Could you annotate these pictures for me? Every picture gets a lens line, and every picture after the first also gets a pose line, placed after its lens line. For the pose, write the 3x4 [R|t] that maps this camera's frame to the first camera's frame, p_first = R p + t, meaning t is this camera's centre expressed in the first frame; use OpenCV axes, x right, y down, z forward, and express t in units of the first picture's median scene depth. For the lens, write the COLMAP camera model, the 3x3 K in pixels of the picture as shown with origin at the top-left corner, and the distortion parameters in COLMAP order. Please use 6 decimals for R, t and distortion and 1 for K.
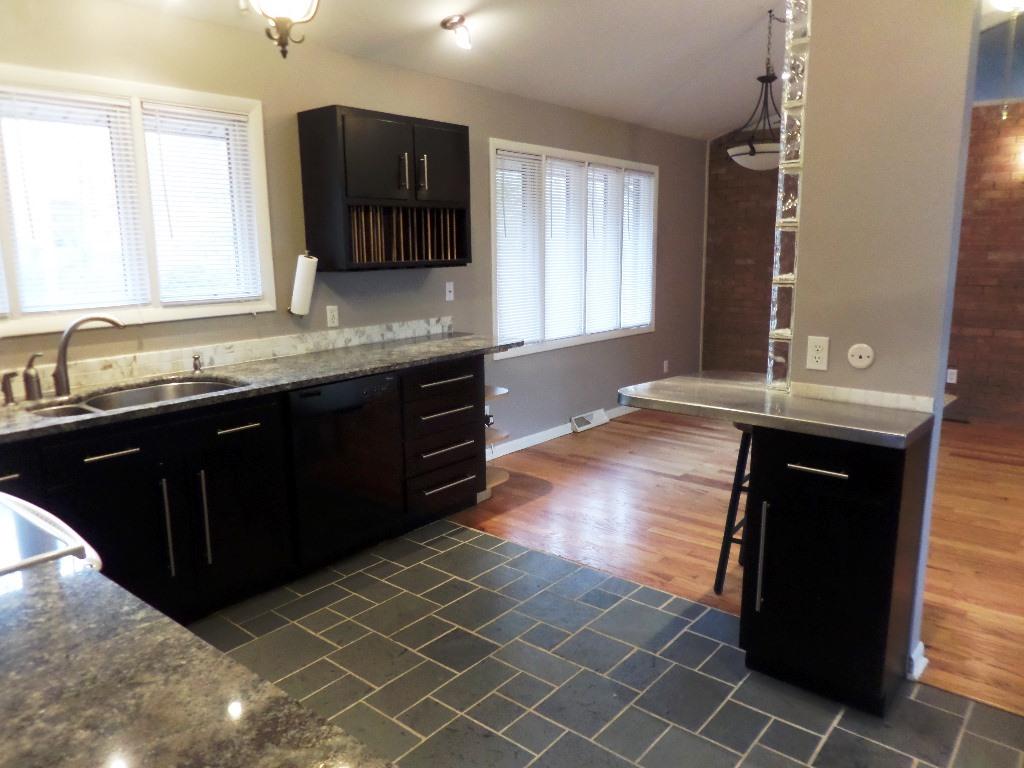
lens RADIAL K [[734.6, 0, 510.9], [0, 734.6, 377.1], [0, 0, 1]] dist [-0.004569, 0.008138]
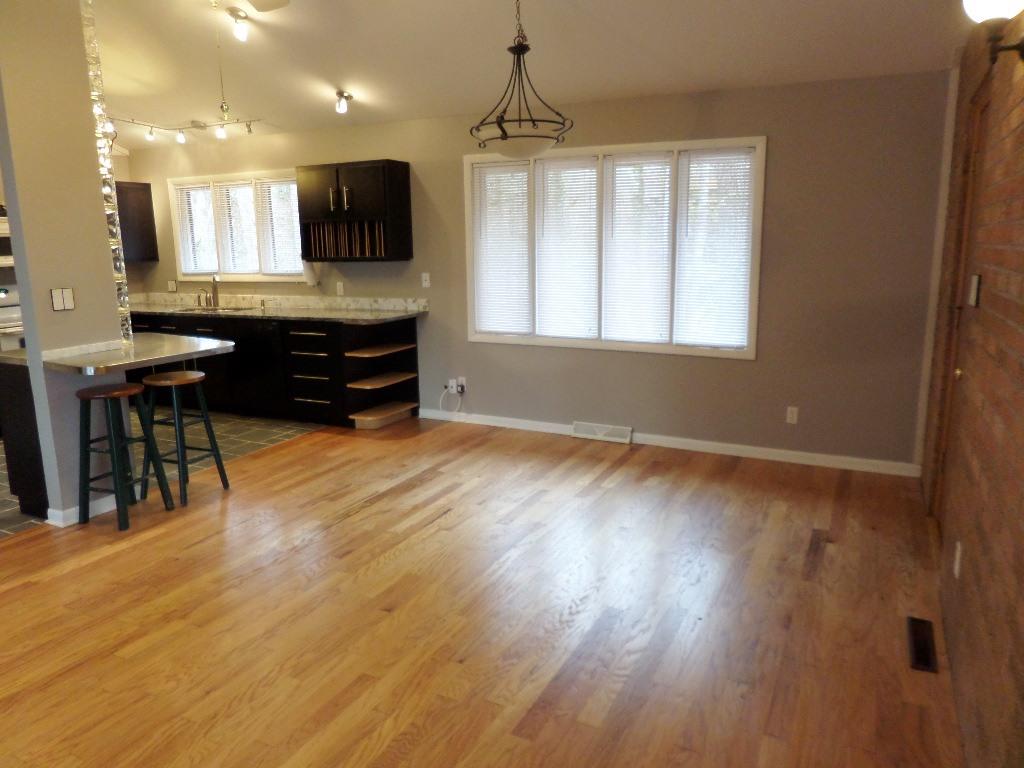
lens RADIAL K [[734.6, 0, 510.9], [0, 734.6, 377.1], [0, 0, 1]] dist [-0.004569, 0.008138]
pose [[0.223129, 0.183969, -0.957272, 1.251515], [-0.161442, 0.975442, 0.149831, -0.170337], [0.961327, 0.121112, 0.247349, 0.848675]]
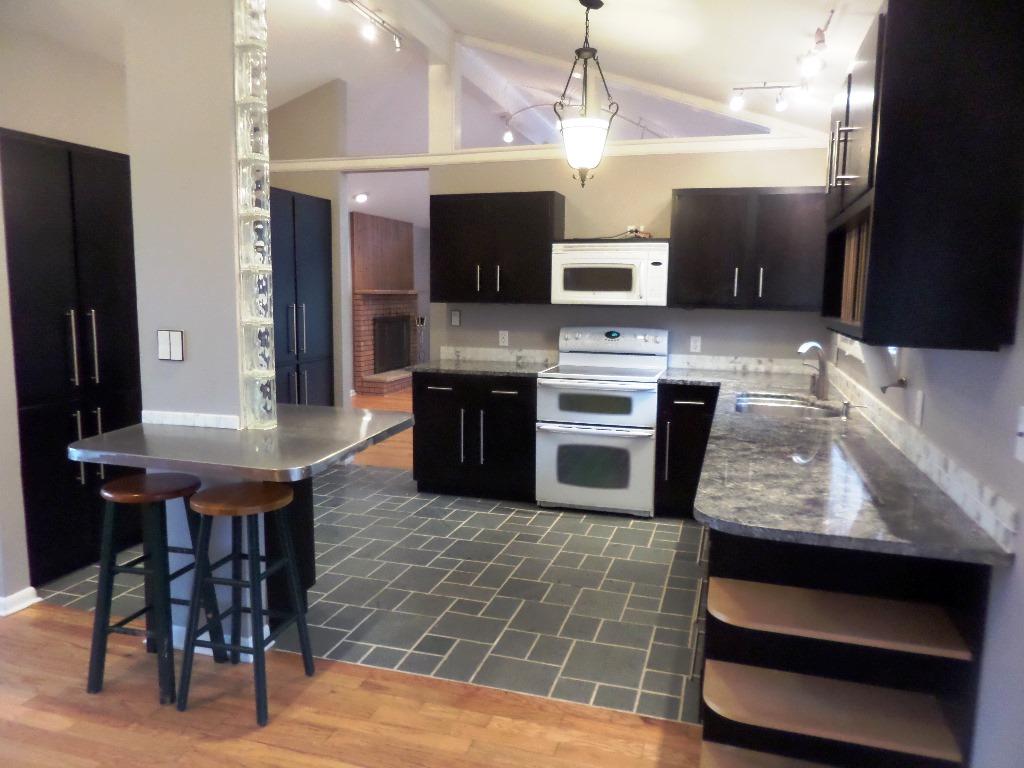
lens RADIAL K [[734.6, 0, 510.9], [0, 734.6, 377.1], [0, 0, 1]] dist [-0.004569, 0.008138]
pose [[-0.924684, 0.040387, -0.378587, 0.258804], [-0.077778, 0.953351, 0.291673, -0.223353], [0.372706, 0.299151, -0.878407, 1.205634]]
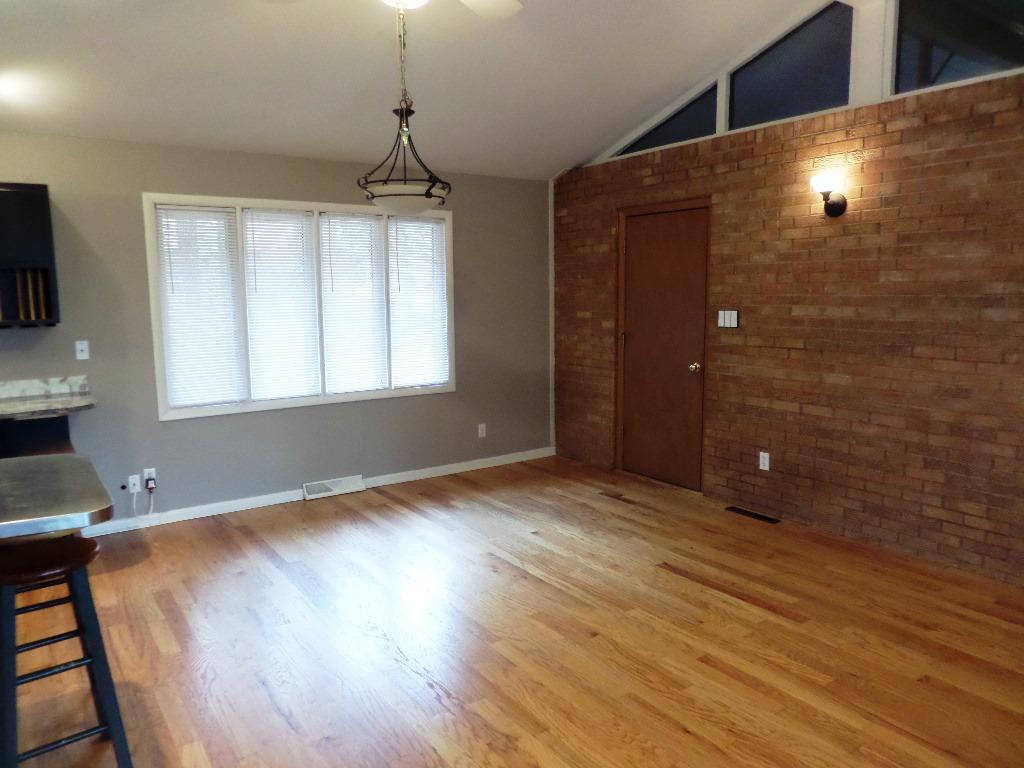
lens RADIAL K [[732.2, 0, 506.0], [0, 732.2, 378.6], [0, 0, 1]] dist [0.003966, -0.000849]
pose [[0.962013, 0.025455, -0.271815, 0.732886], [-0.039597, 0.998125, -0.046669, -0.056364], [0.270118, 0.055659, 0.961217, 0.216639]]
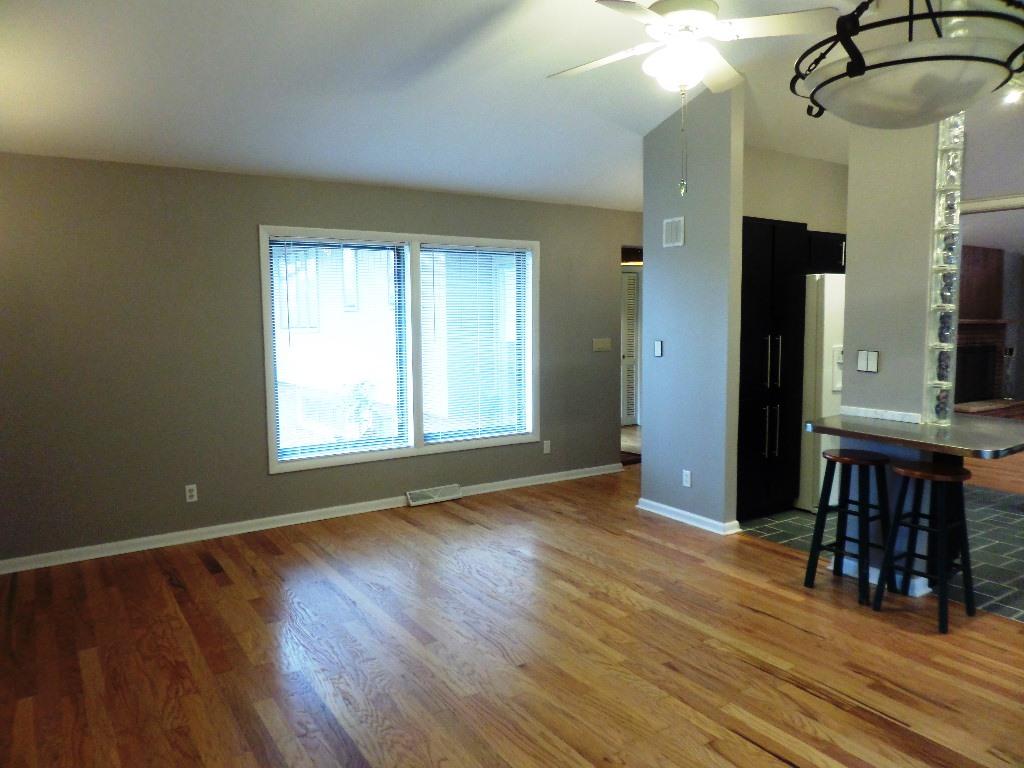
lens RADIAL K [[732.2, 0, 506.0], [0, 732.2, 378.6], [0, 0, 1]] dist [0.003966, -0.000849]
pose [[-0.957272, -0.023361, 0.288246, 0.452787], [0.056078, 0.962817, 0.264269, -0.283877], [-0.283701, 0.269142, -0.920367, 1.490564]]
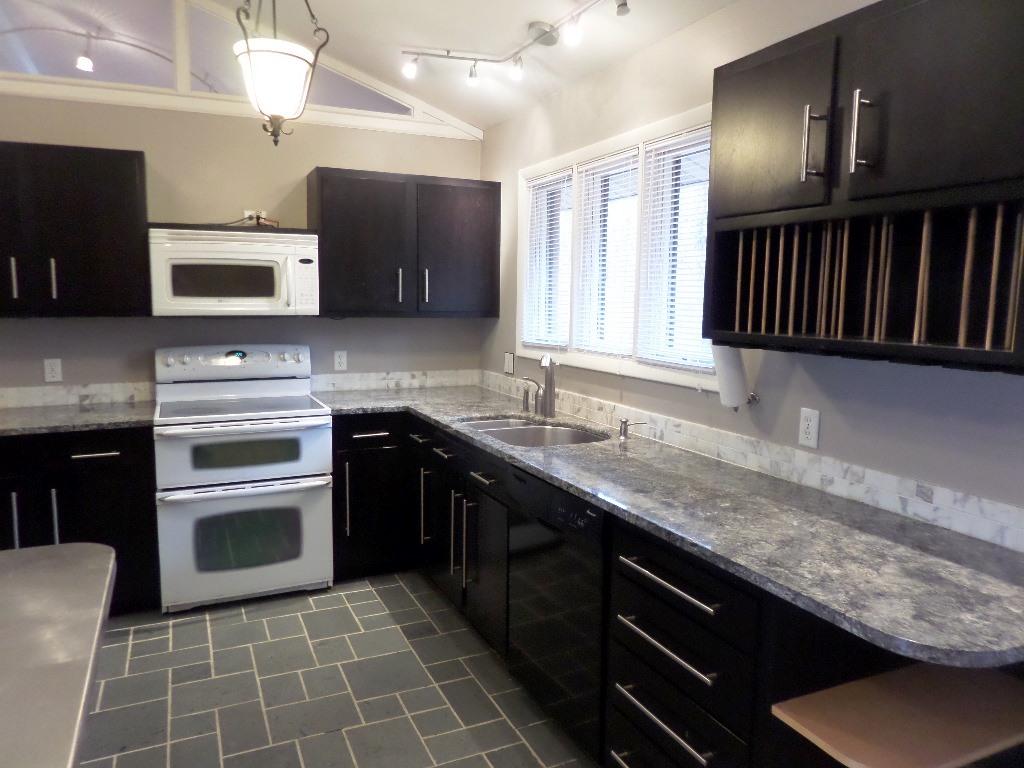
lens RADIAL K [[734.6, 0, 510.9], [0, 734.6, 377.1], [0, 0, 1]] dist [-0.004569, 0.008138]
pose [[-0.438386, 0.102738, -0.892896, 0.300330], [-0.173268, 0.965150, 0.196121, -0.163360], [0.881928, 0.240686, -0.405307, 0.876463]]
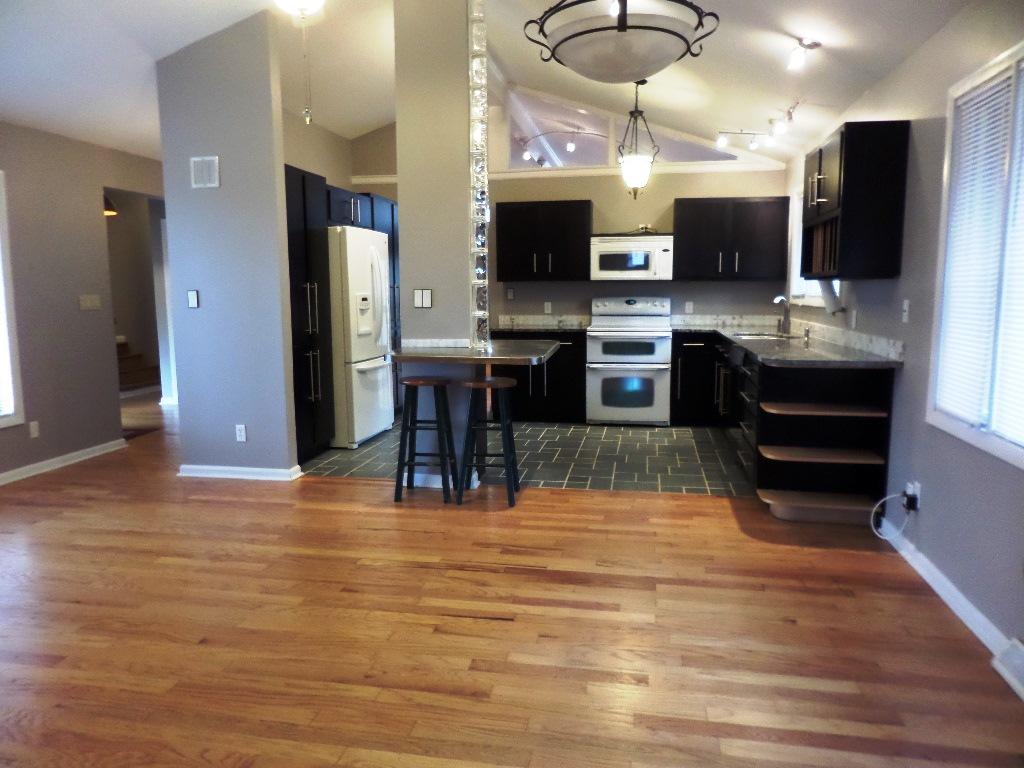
lens RADIAL K [[734.6, 0, 510.9], [0, 734.6, 377.1], [0, 0, 1]] dist [-0.004569, 0.008138]
pose [[-0.873289, 0.068446, -0.482370, 0.684456], [-0.081668, 0.955508, 0.283435, -0.241096], [0.480308, 0.286915, -0.828845, 1.485451]]
